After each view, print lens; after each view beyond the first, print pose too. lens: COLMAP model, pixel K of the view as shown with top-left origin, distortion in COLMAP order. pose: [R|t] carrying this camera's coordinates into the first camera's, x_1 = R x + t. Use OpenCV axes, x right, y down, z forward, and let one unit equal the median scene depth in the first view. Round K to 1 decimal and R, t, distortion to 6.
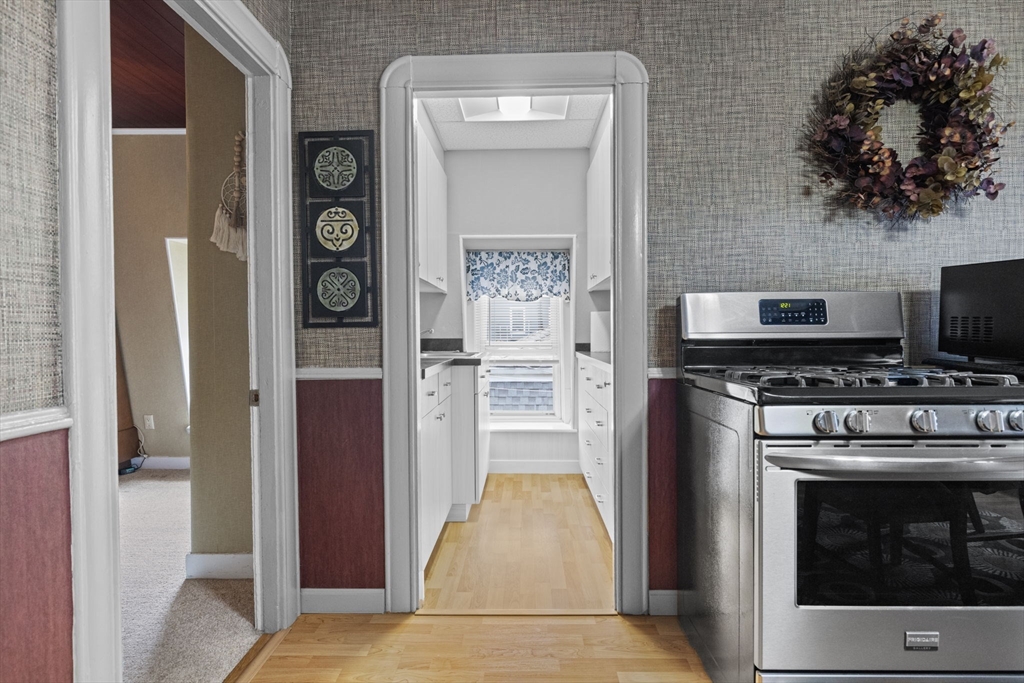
lens RADIAL K [[481.2, 0, 511.1], [0, 481.2, 341.2], [0, 0, 1]] dist [-0.002427, -0.000258]
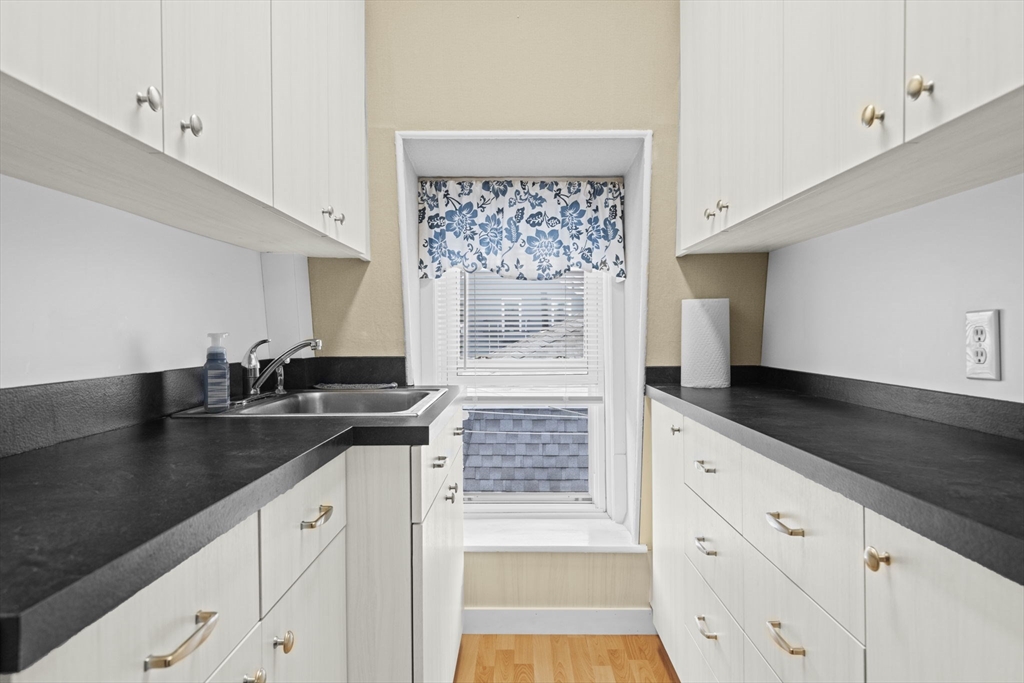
lens RADIAL K [[481.2, 0, 514.2], [0, 481.2, 336.0], [0, 0, 1]] dist [-0.002427, -0.000258]
pose [[0.999695, -0.000516, 0.024694, -0.006416], [0.000633, 0.999989, -0.004739, -0.023740], [-0.024691, 0.004753, 0.999684, 0.531832]]
